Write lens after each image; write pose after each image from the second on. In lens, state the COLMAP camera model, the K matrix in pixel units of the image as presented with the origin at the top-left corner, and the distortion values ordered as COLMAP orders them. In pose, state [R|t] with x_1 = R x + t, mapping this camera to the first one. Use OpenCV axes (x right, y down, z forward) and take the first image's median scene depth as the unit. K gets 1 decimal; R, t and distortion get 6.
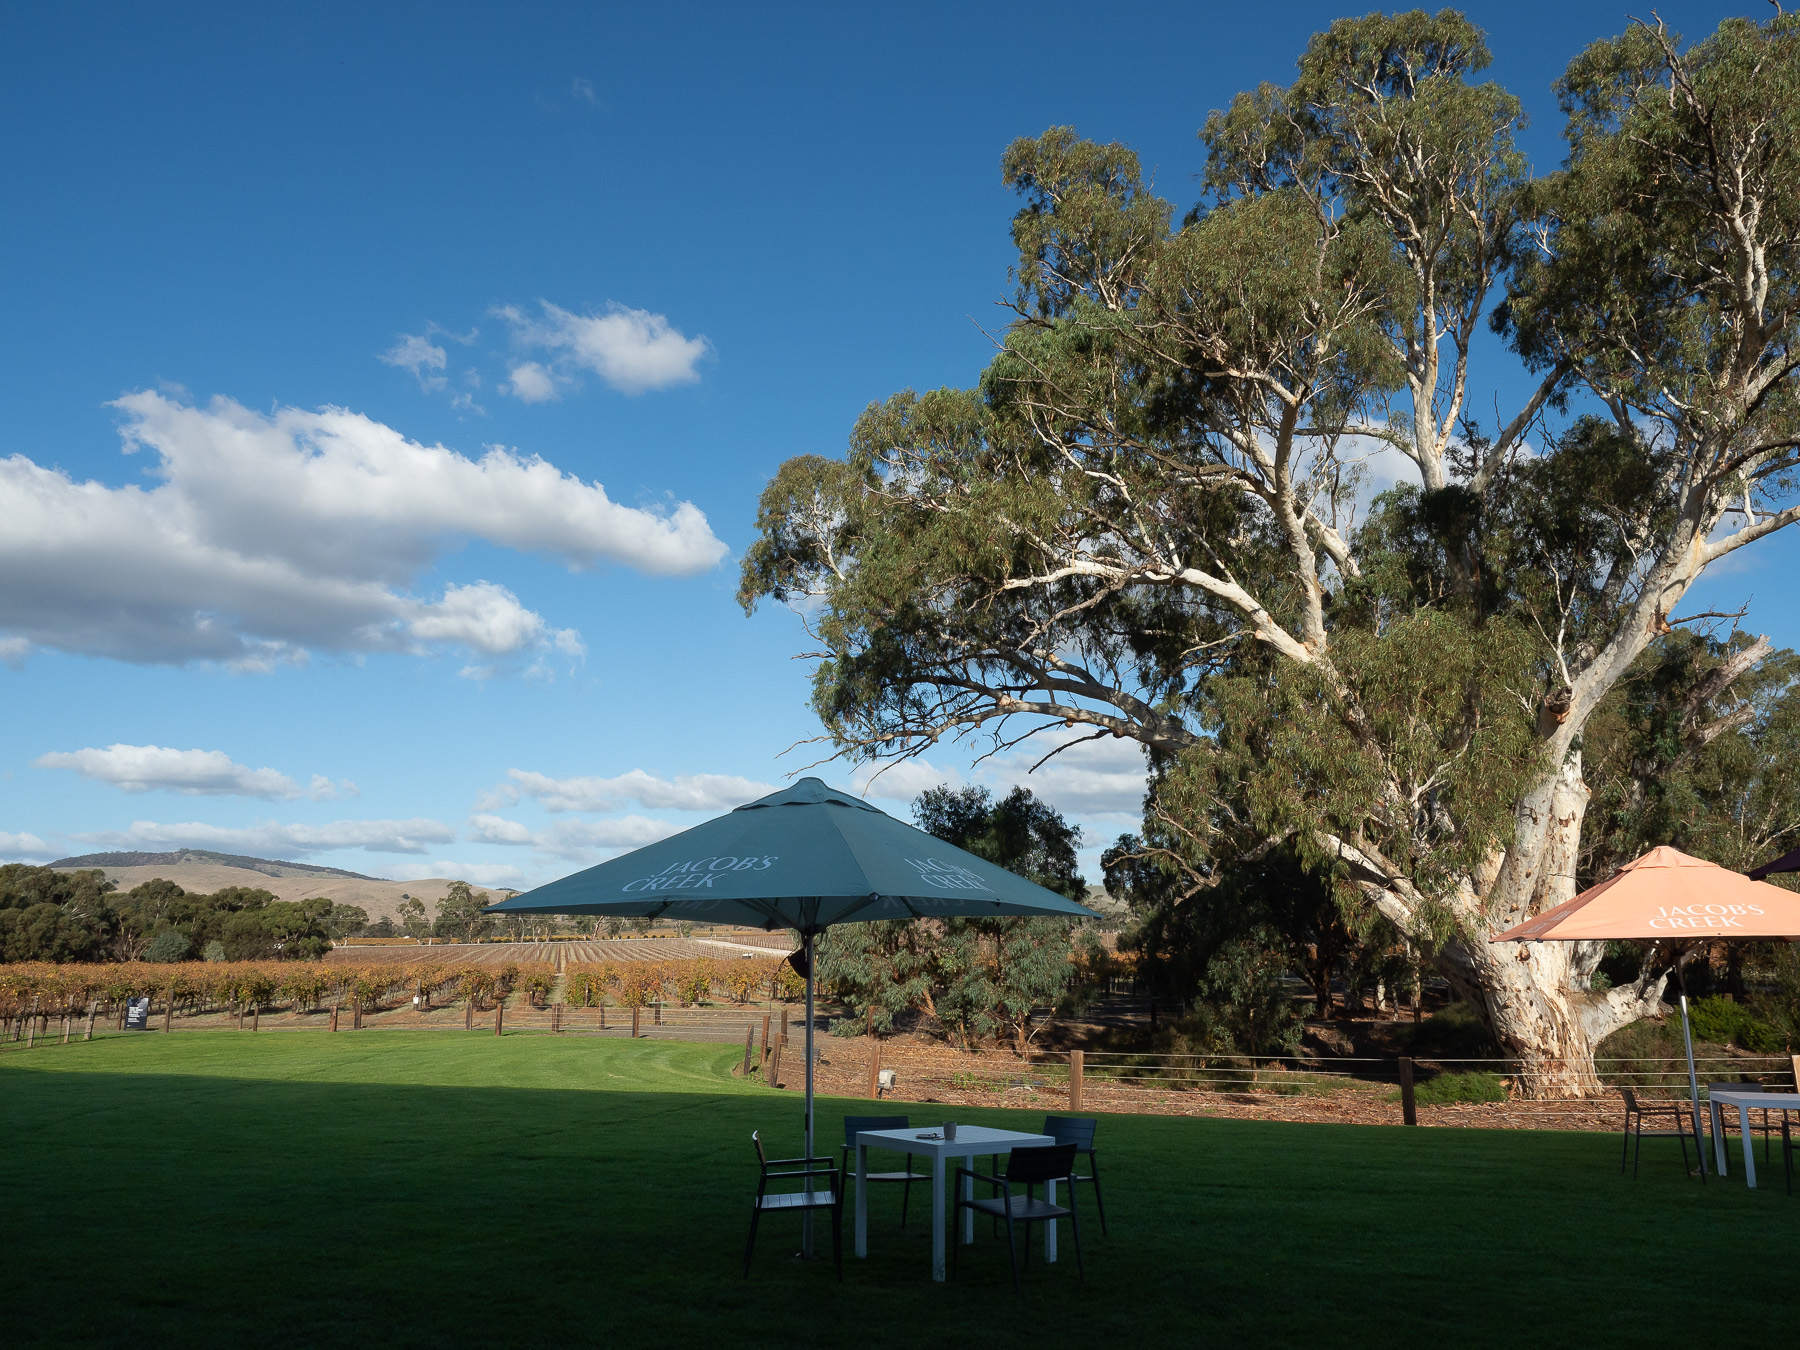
lens RADIAL K [[1345.6, 0, 911.2], [0, 1345.6, 664.7], [0, 0, 1]] dist [-0.021434, 0.022387]
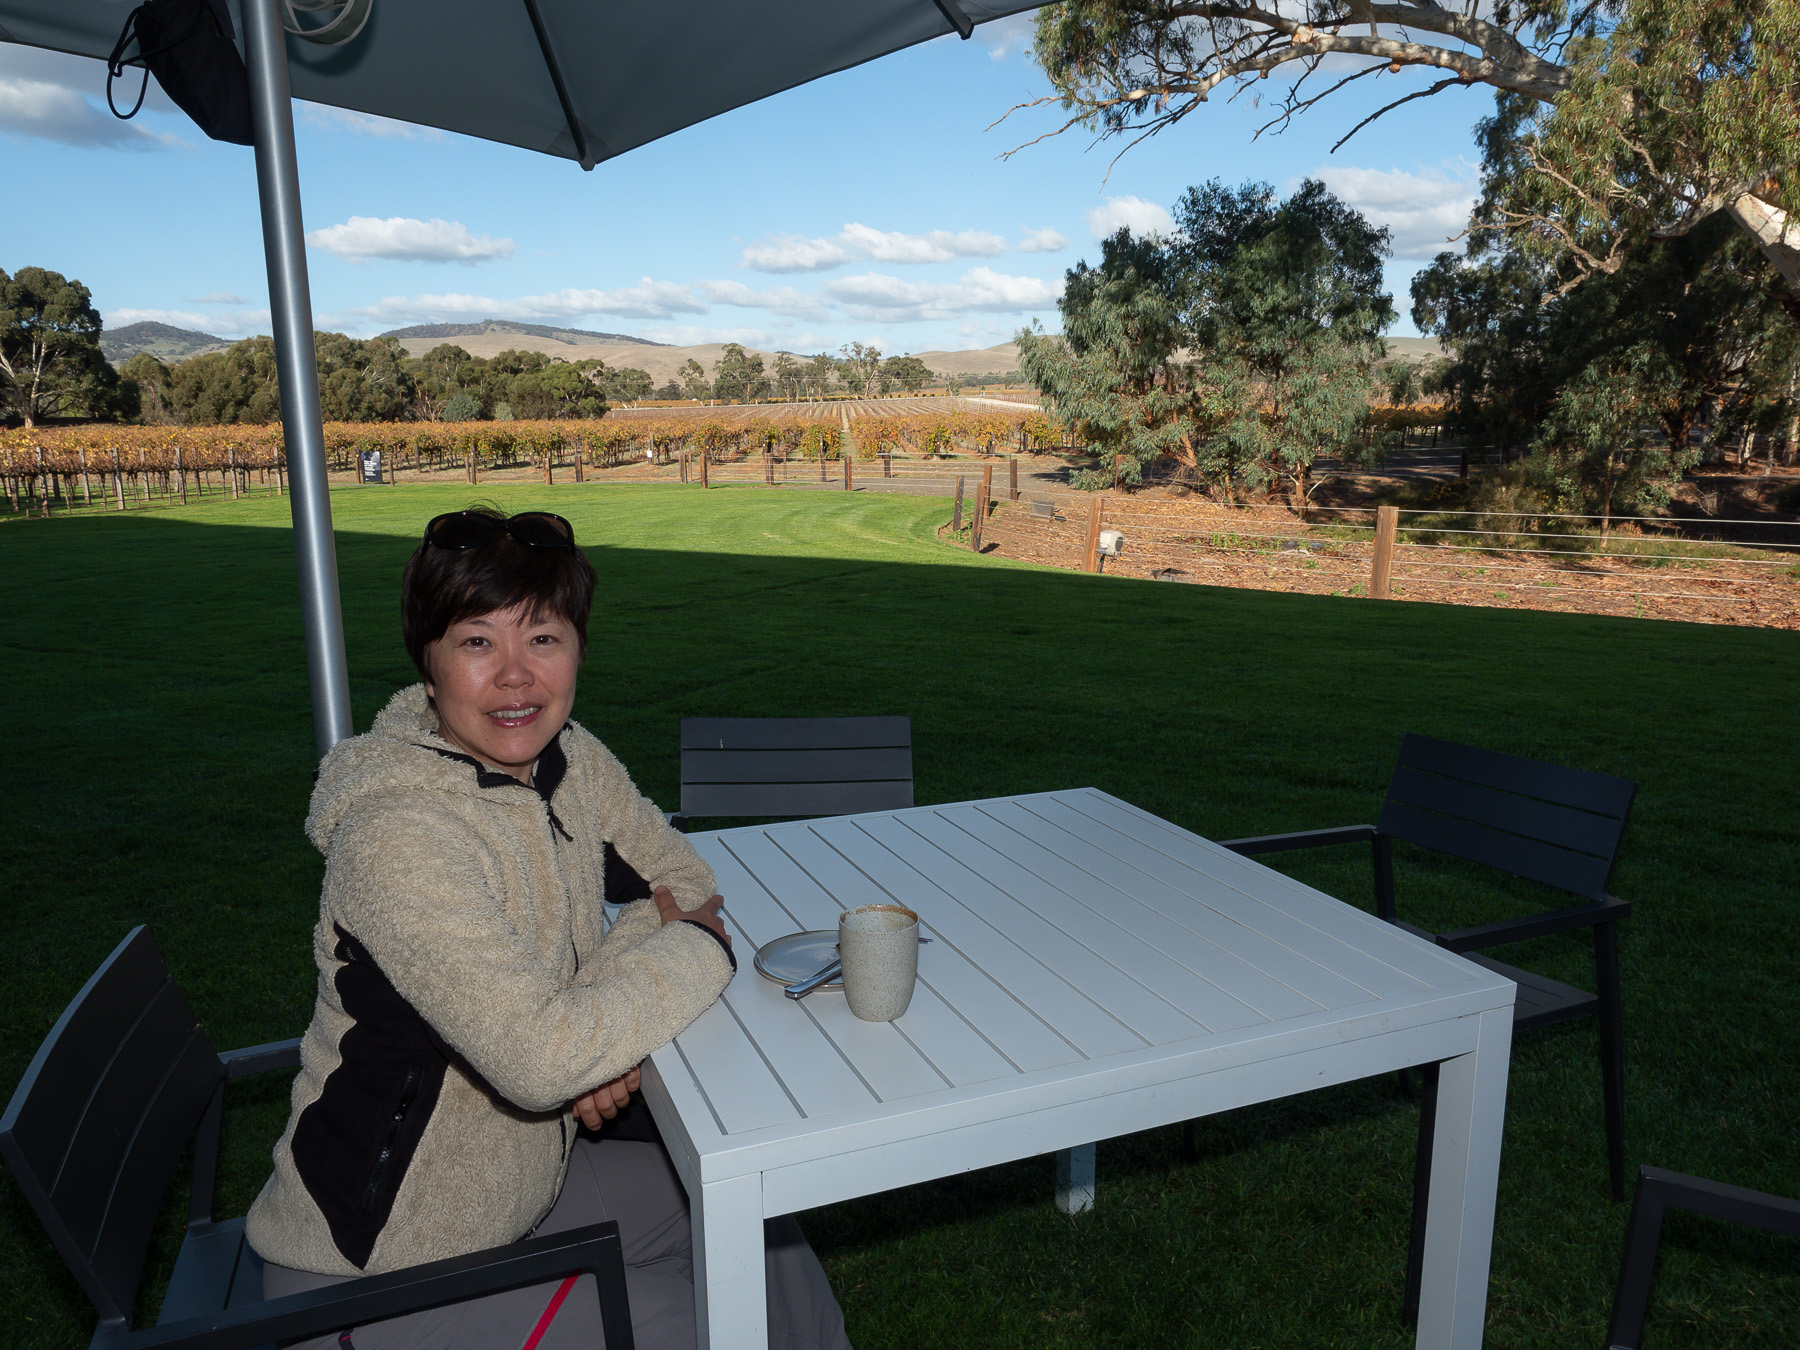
lens RADIAL K [[1345.6, 0, 905.4], [0, 1345.6, 669.8], [0, 0, 1]] dist [-0.021434, 0.022387]
pose [[0.979662, 0.029700, -0.198445, 0.010366], [0.050143, 0.921370, 0.385438, 0.041830], [0.194289, -0.387550, 0.901142, 0.144682]]
